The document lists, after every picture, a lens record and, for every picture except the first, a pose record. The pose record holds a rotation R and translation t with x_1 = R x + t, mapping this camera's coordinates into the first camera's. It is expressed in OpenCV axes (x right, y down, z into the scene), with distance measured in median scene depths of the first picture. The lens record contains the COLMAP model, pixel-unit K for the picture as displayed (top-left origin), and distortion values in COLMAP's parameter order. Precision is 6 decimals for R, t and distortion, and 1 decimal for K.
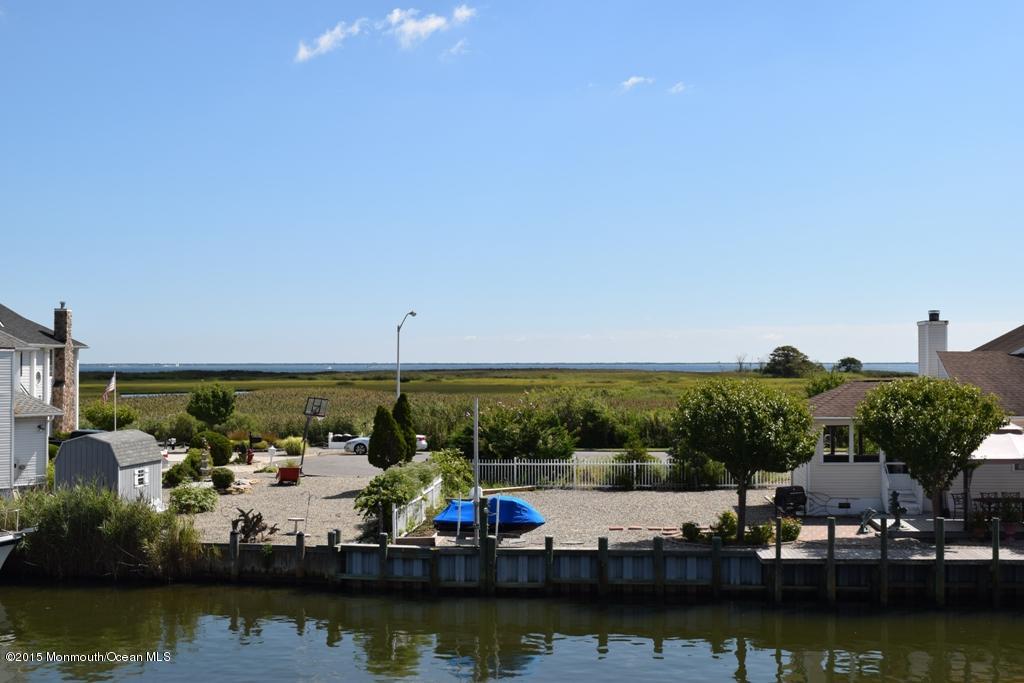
lens RADIAL K [[1277.8, 0, 500.6], [0, 1277.8, 349.5], [0, 0, 1]] dist [-0.040618, 0.000000]
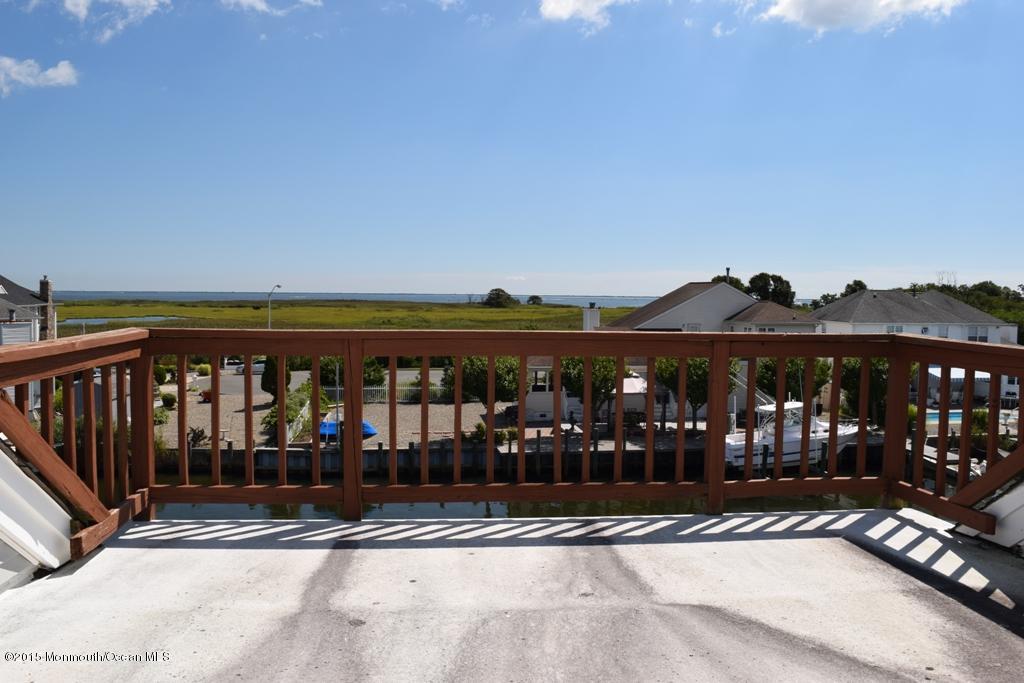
lens RADIAL K [[802.3, 0, 498.4], [0, 802.3, 338.7], [0, 0, 1]] dist [-0.092342, 0.025229]
pose [[0.975028, -0.001250, 0.222079, -0.042134], [-0.013701, 0.997741, 0.065769, -0.060511], [-0.221660, -0.067169, 0.972808, -0.074923]]
